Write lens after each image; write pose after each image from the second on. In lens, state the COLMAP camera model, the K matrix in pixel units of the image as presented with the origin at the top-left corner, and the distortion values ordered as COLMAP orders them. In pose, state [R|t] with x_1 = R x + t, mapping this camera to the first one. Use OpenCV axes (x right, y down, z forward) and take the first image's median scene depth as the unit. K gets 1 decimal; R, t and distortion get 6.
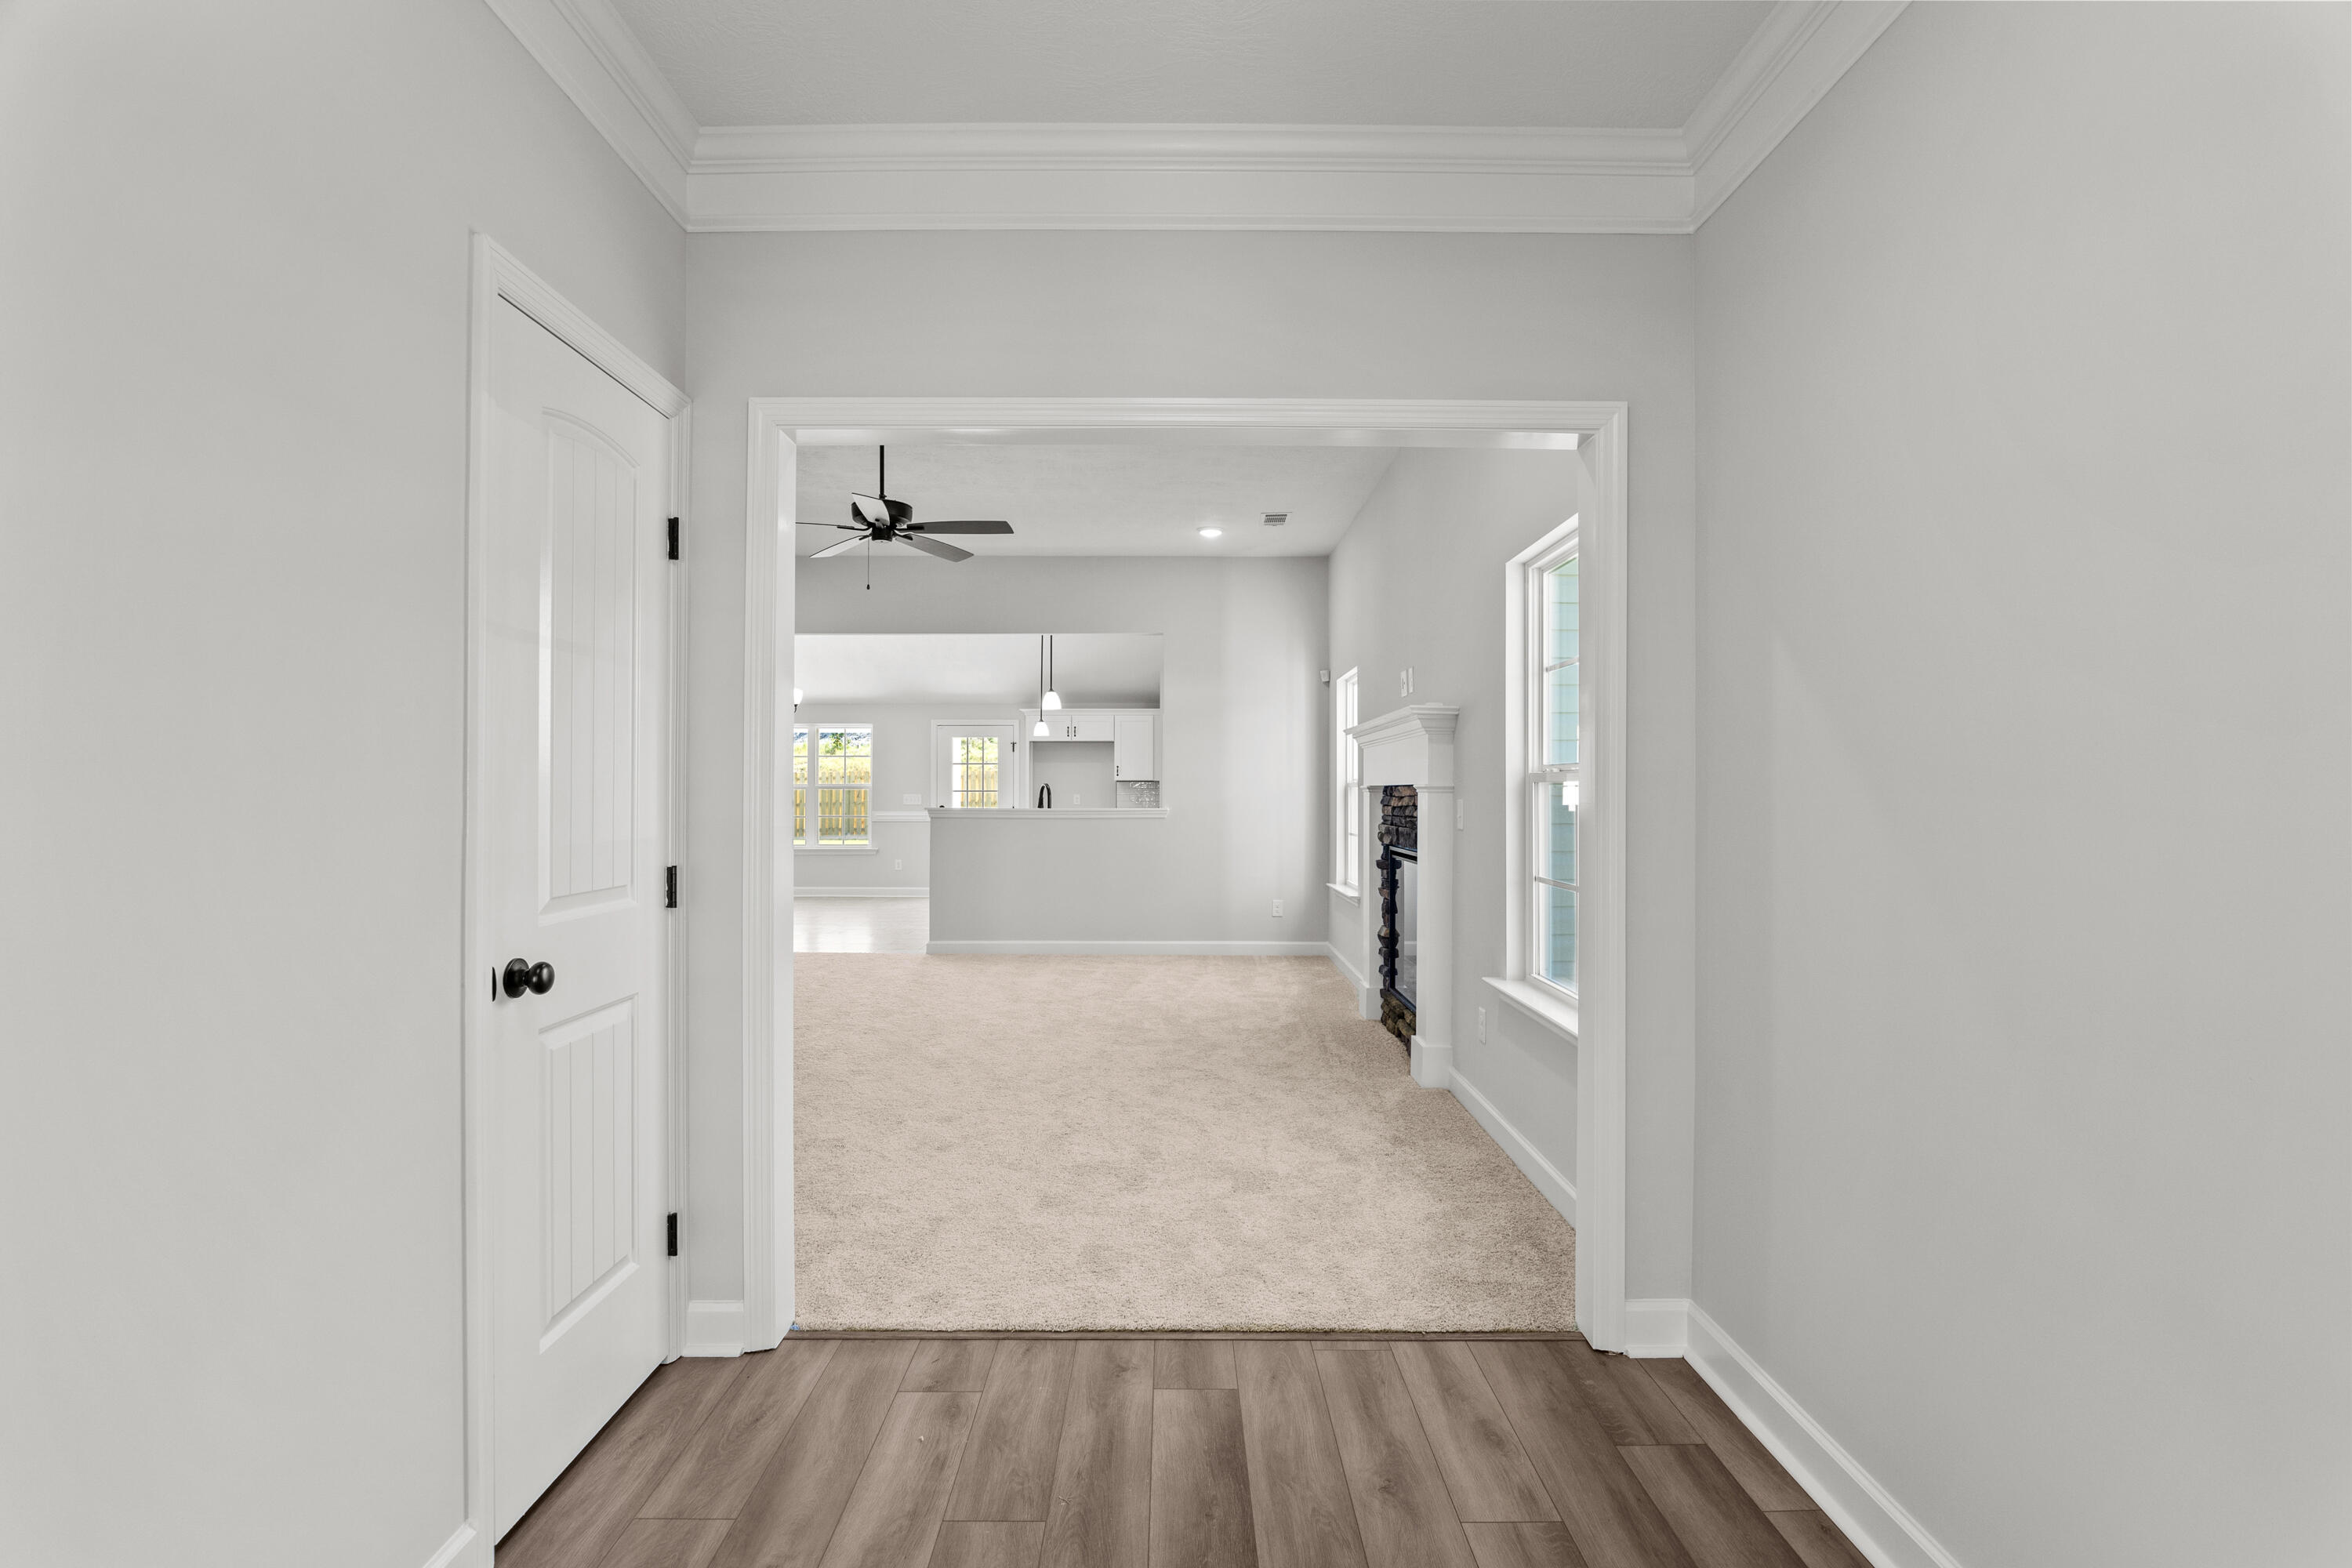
lens RADIAL K [[1109.2, 0, 1187.8], [0, 1109.2, 789.9], [0, 0, 1]] dist [-0.025840, 0.007370]
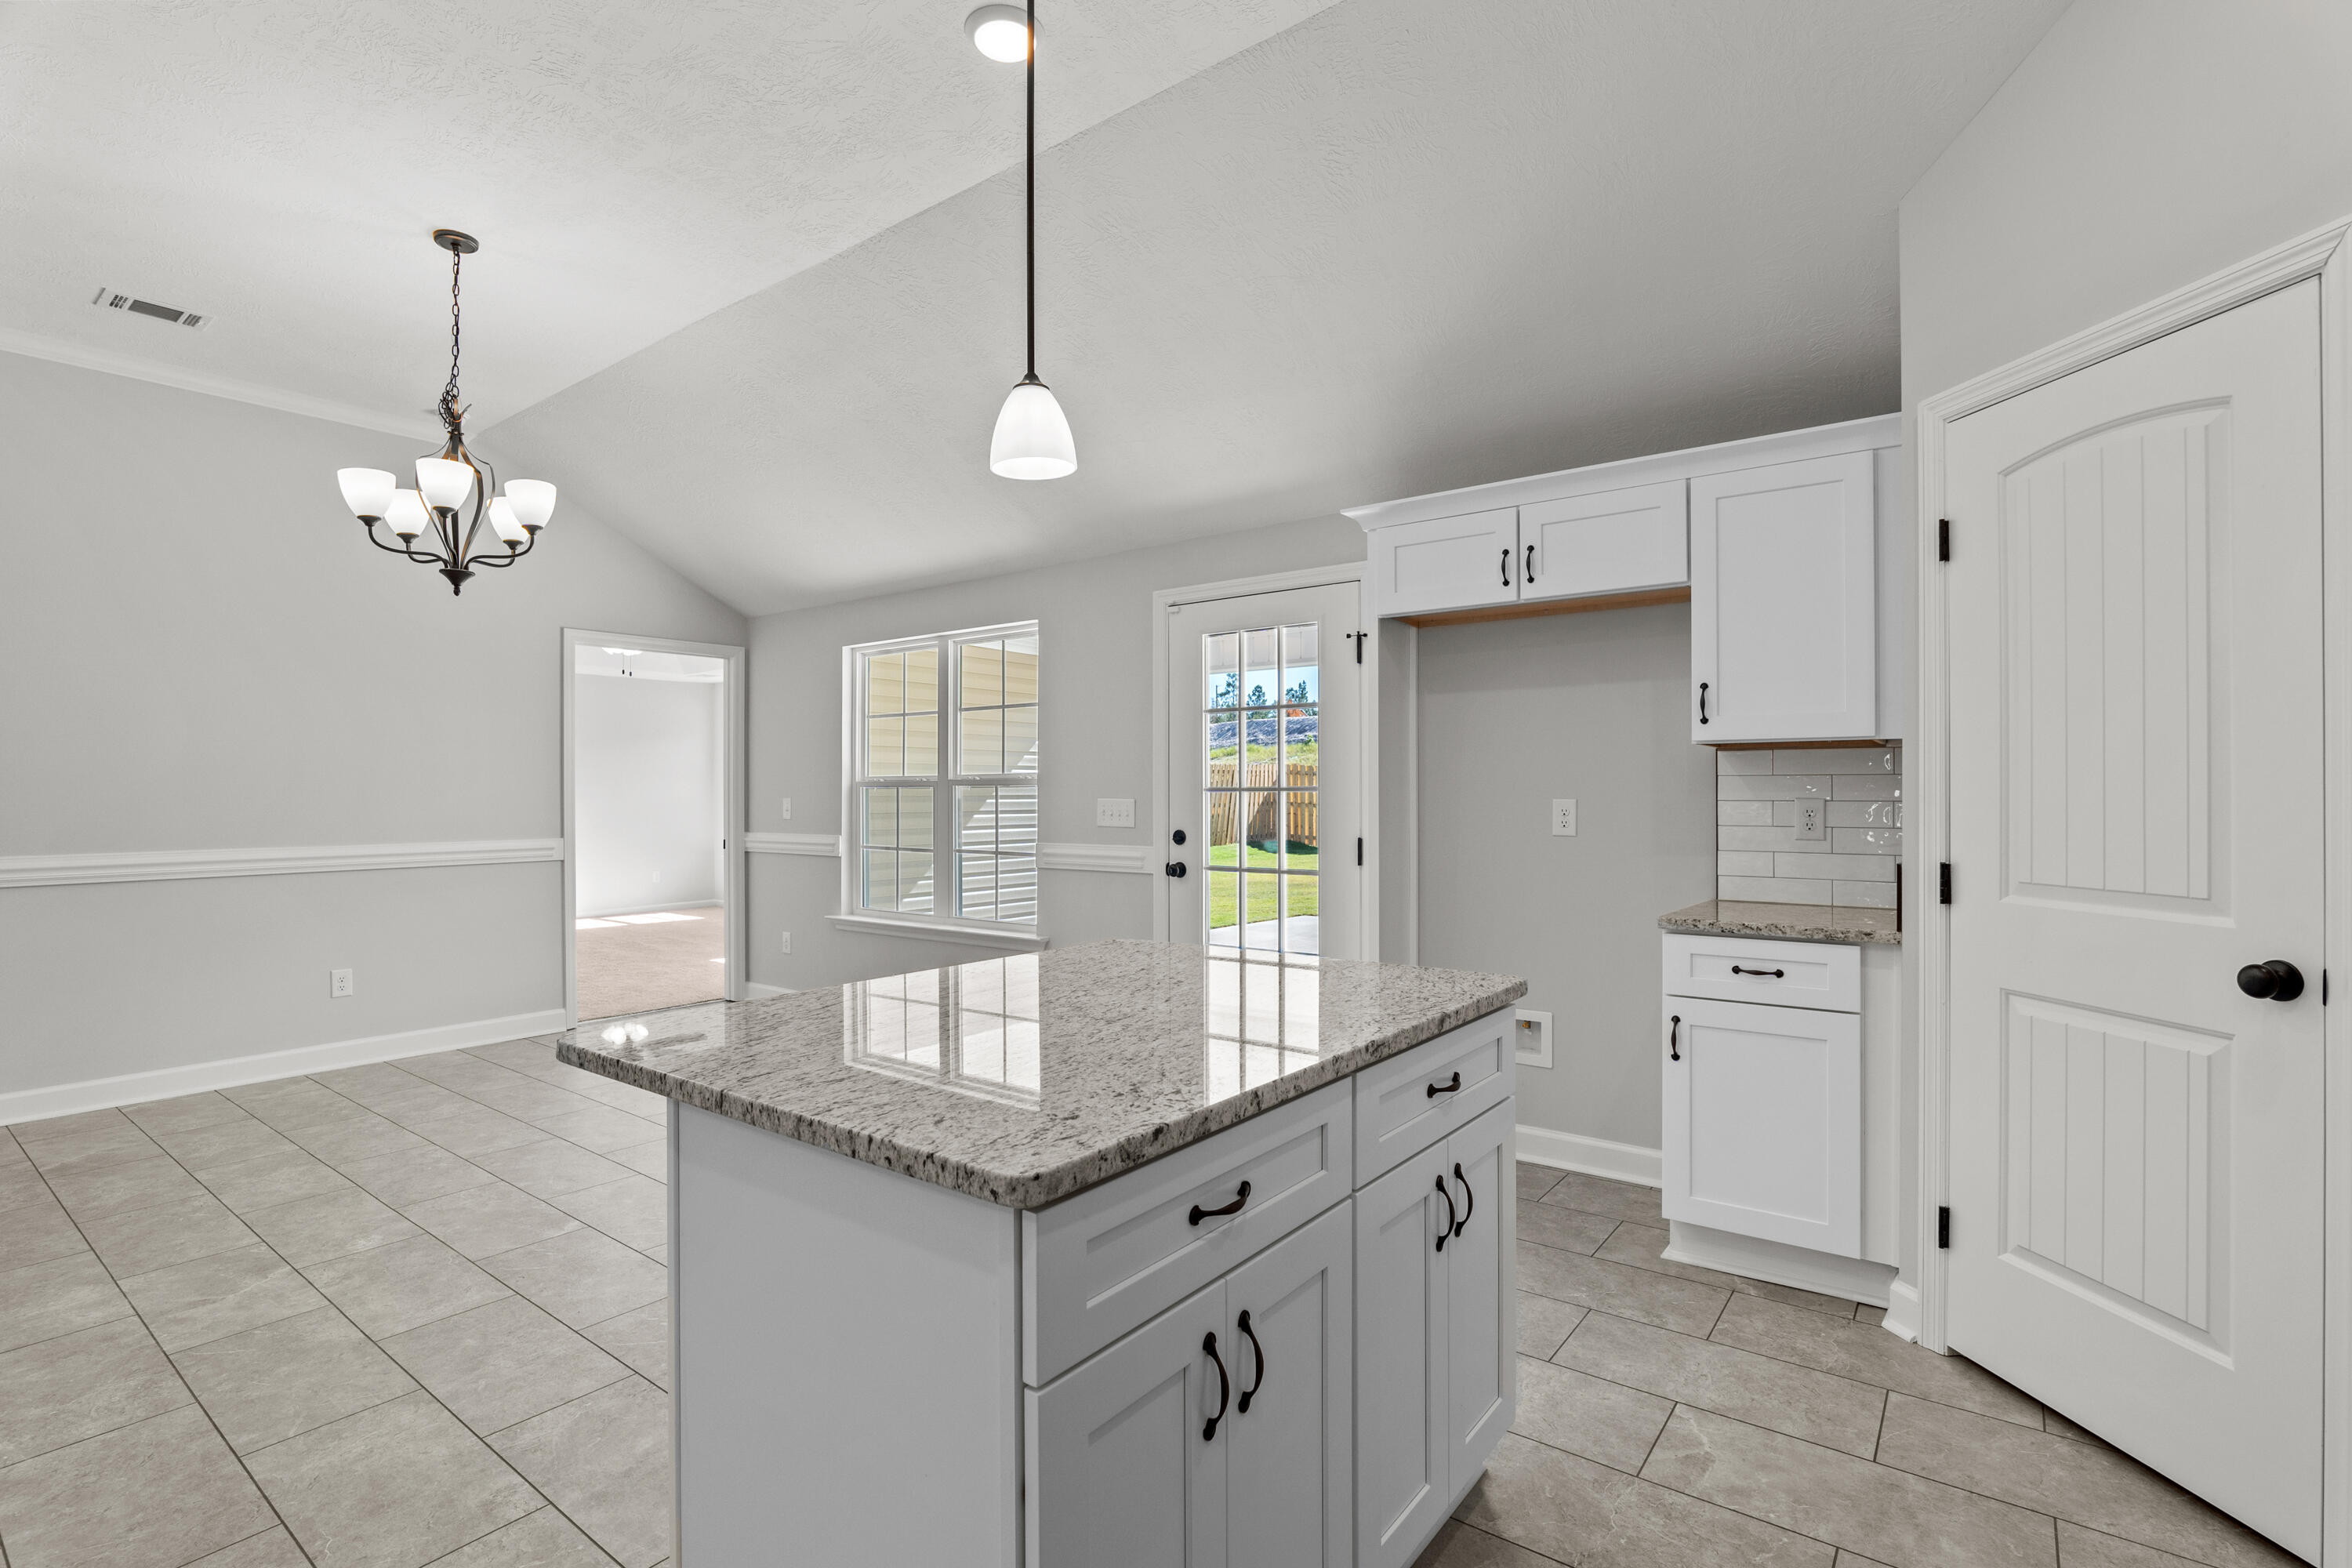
lens RADIAL K [[1109.2, 0, 1181.0], [0, 1109.2, 792.1], [0, 0, 1]] dist [-0.025840, 0.007370]
pose [[0.787897, -0.003430, -0.615798, -0.005070], [0.004804, 0.999988, 0.000577, 0.003197], [0.615789, -0.003413, 0.787904, 1.141349]]
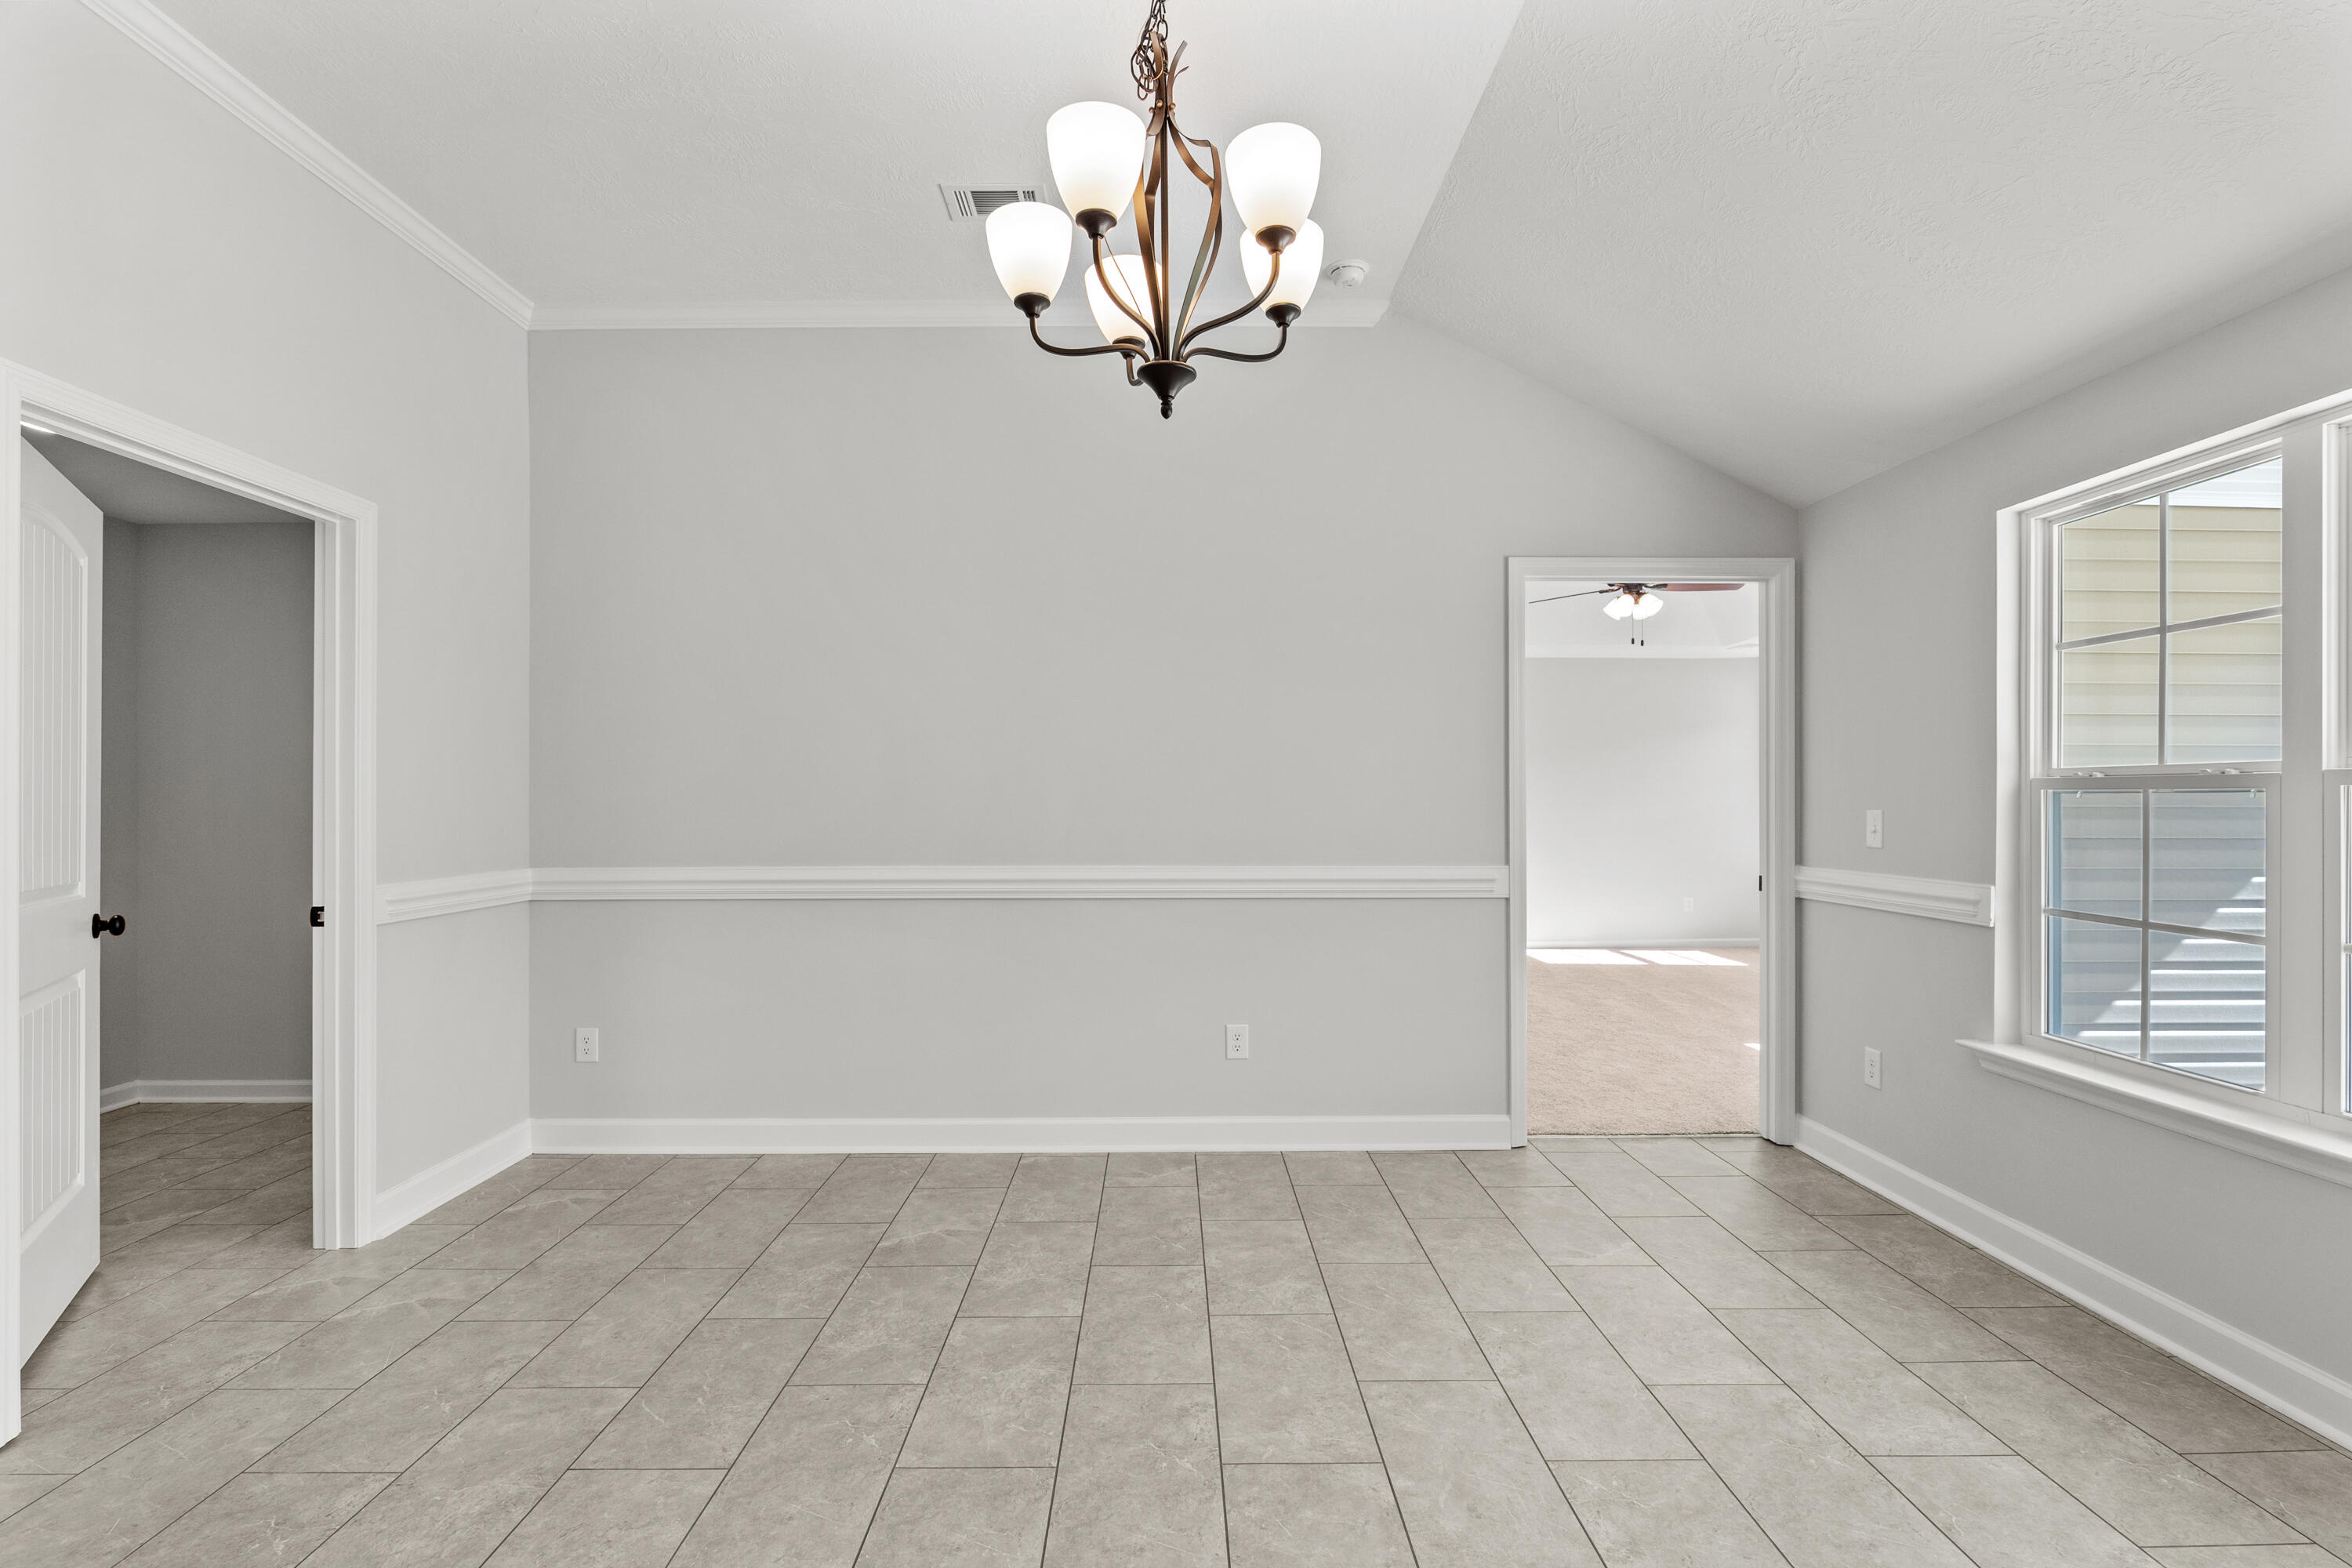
lens RADIAL K [[1109.2, 0, 1160.6], [0, 1109.2, 794.5], [0, 0, 1]] dist [-0.025840, 0.007370]
pose [[-0.005247, -0.005602, -0.999971, -0.262243], [0.001482, 0.999983, -0.005610, 0.002588], [0.999985, -0.001512, -0.005239, 1.300744]]
